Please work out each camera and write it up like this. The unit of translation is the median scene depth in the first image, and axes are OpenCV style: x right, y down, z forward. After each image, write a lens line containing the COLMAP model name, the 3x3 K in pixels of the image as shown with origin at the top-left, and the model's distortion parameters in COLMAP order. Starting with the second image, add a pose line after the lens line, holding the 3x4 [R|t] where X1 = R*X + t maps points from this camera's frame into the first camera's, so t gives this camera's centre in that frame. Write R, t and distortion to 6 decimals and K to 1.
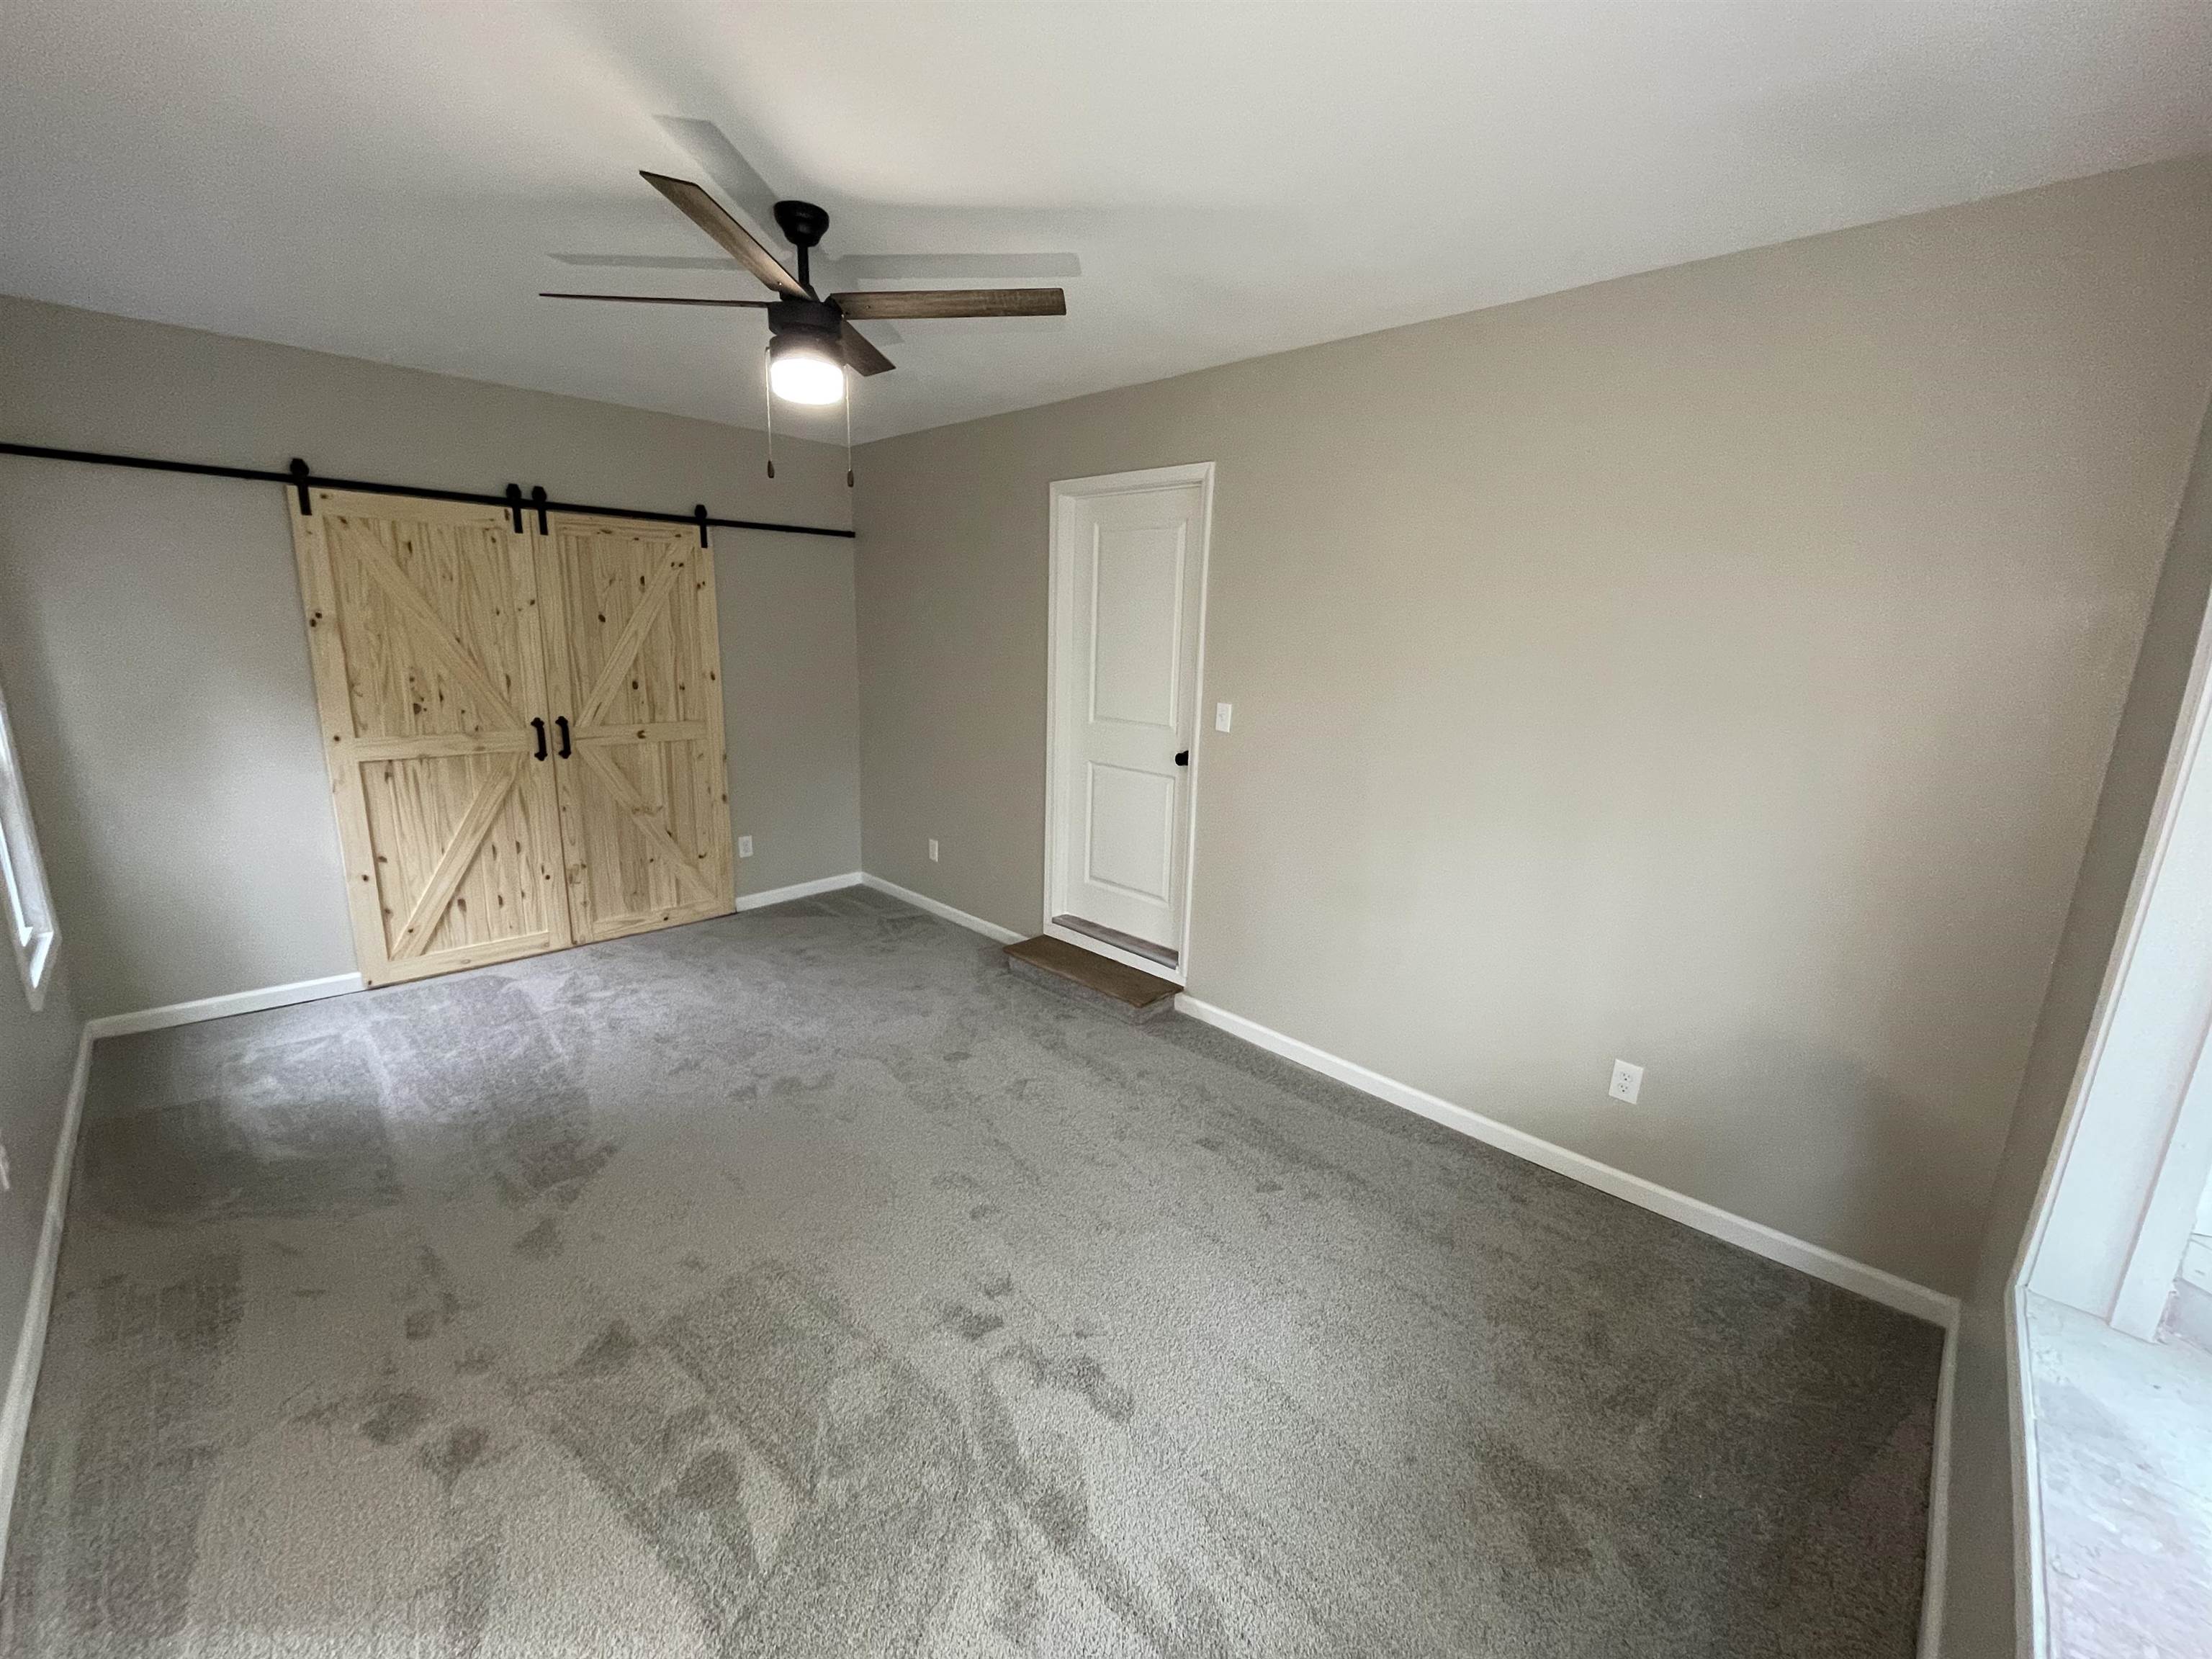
lens RADIAL K [[896.3, 0, 1105.6], [0, 896.3, 820.5], [0, 0, 1]] dist [-0.001159, -0.000205]
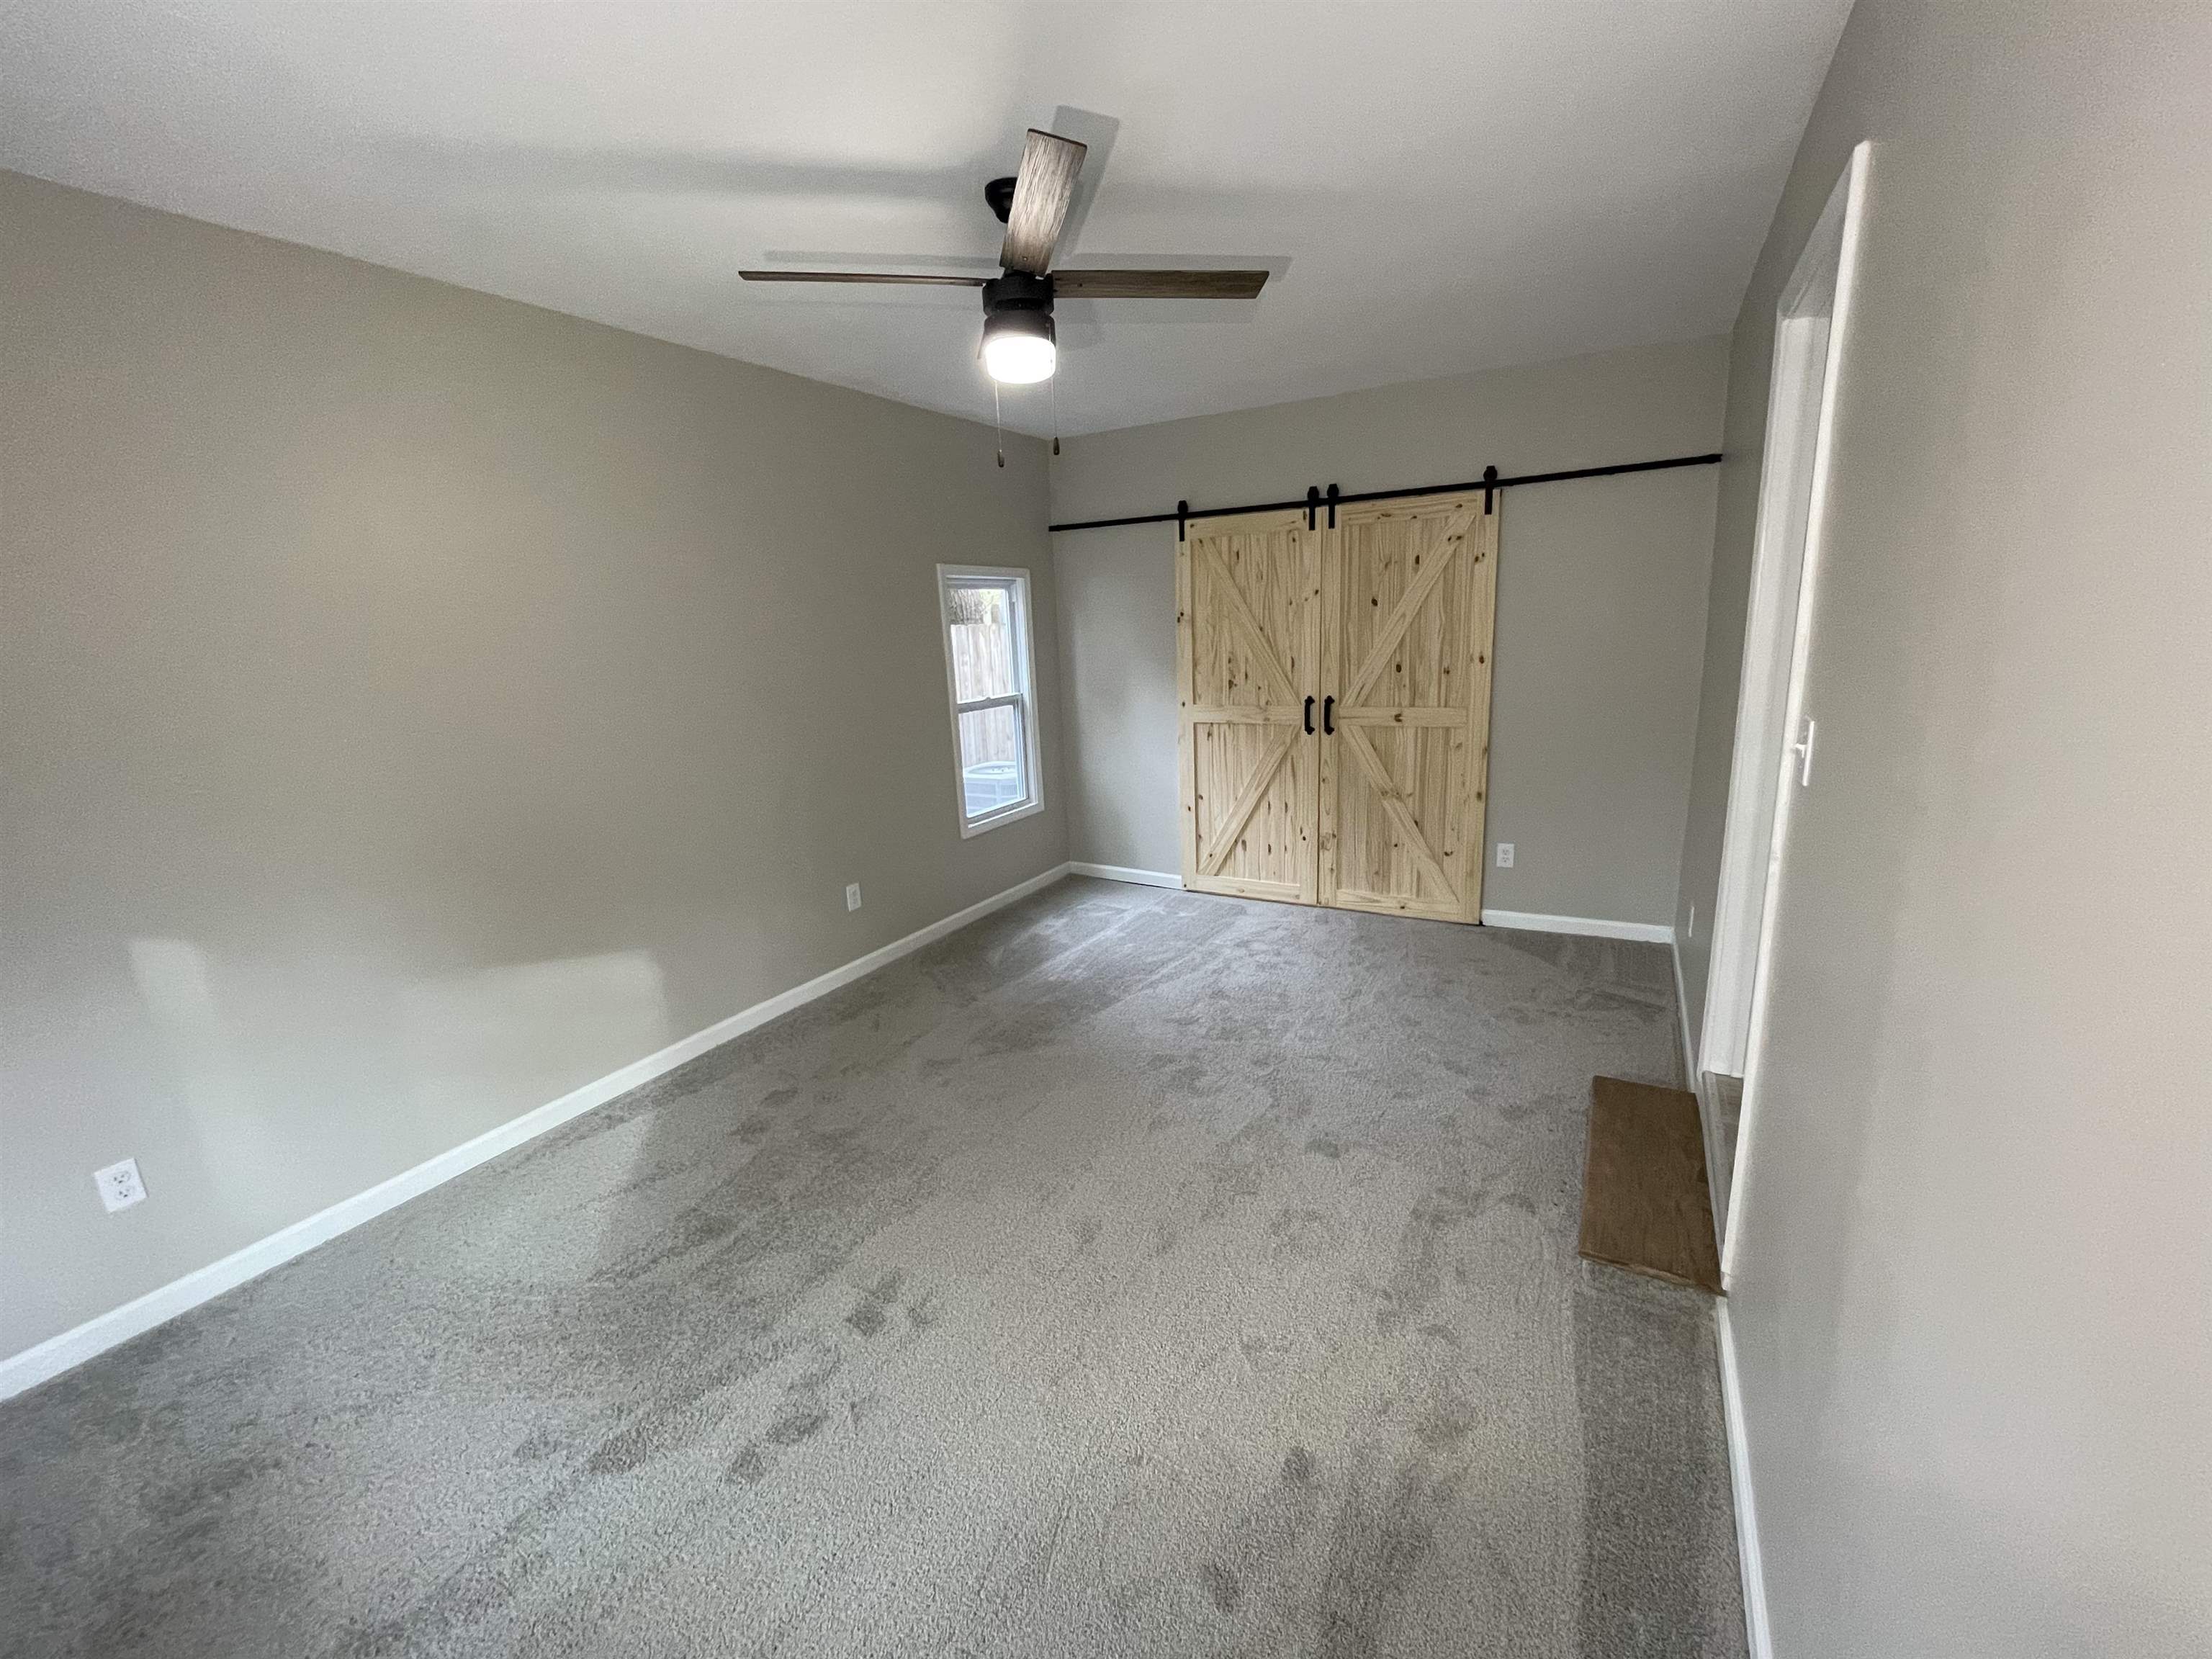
lens RADIAL K [[896.3, 0, 1105.6], [0, 896.3, 820.5], [0, 0, 1]] dist [-0.001159, -0.000205]
pose [[0.251093, 0.172061, -0.952548, 0.401131], [-0.156157, 0.978385, 0.135565, -0.076041], [0.955284, 0.114707, 0.272534, 0.480037]]
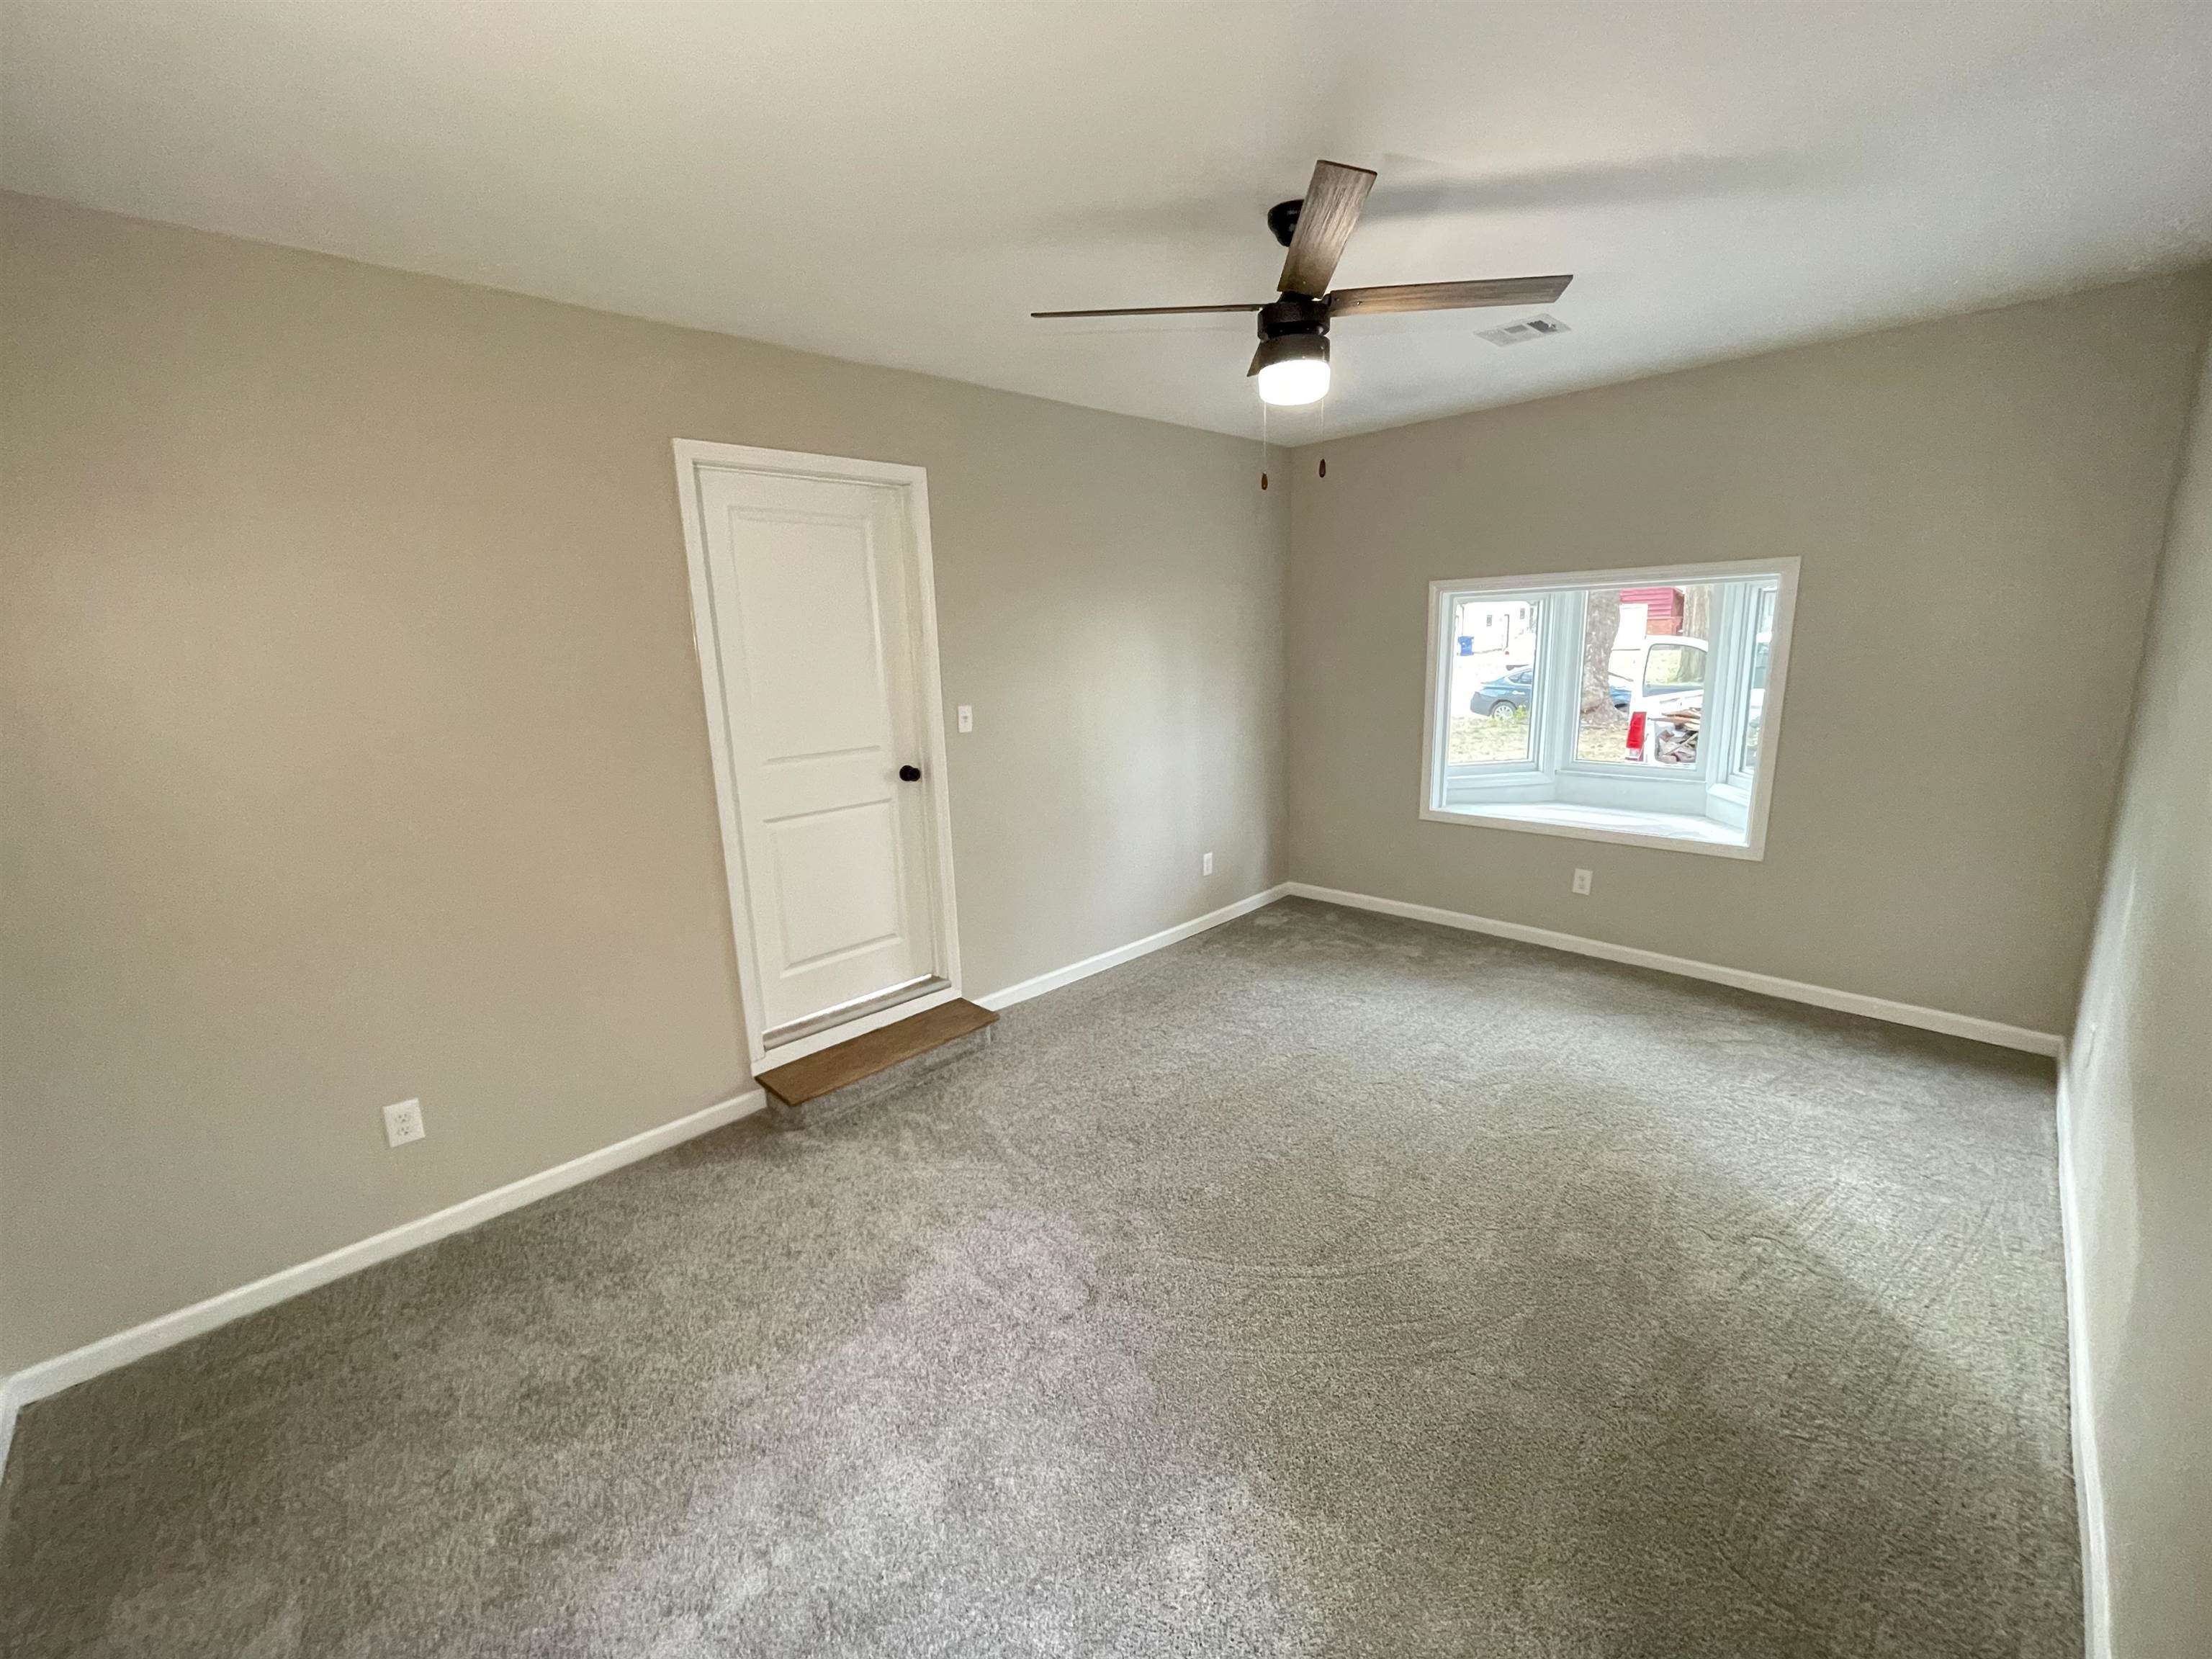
lens RADIAL K [[879.4, 0, 1106.0], [0, 879.4, 829.5], [0, 0, 1]] dist [-0.000317, -0.000048]
pose [[0.009509, -0.239389, 0.970877, -0.763770], [0.252787, 0.939960, 0.229290, -0.161196], [-0.967475, 0.243245, 0.069452, 0.690695]]
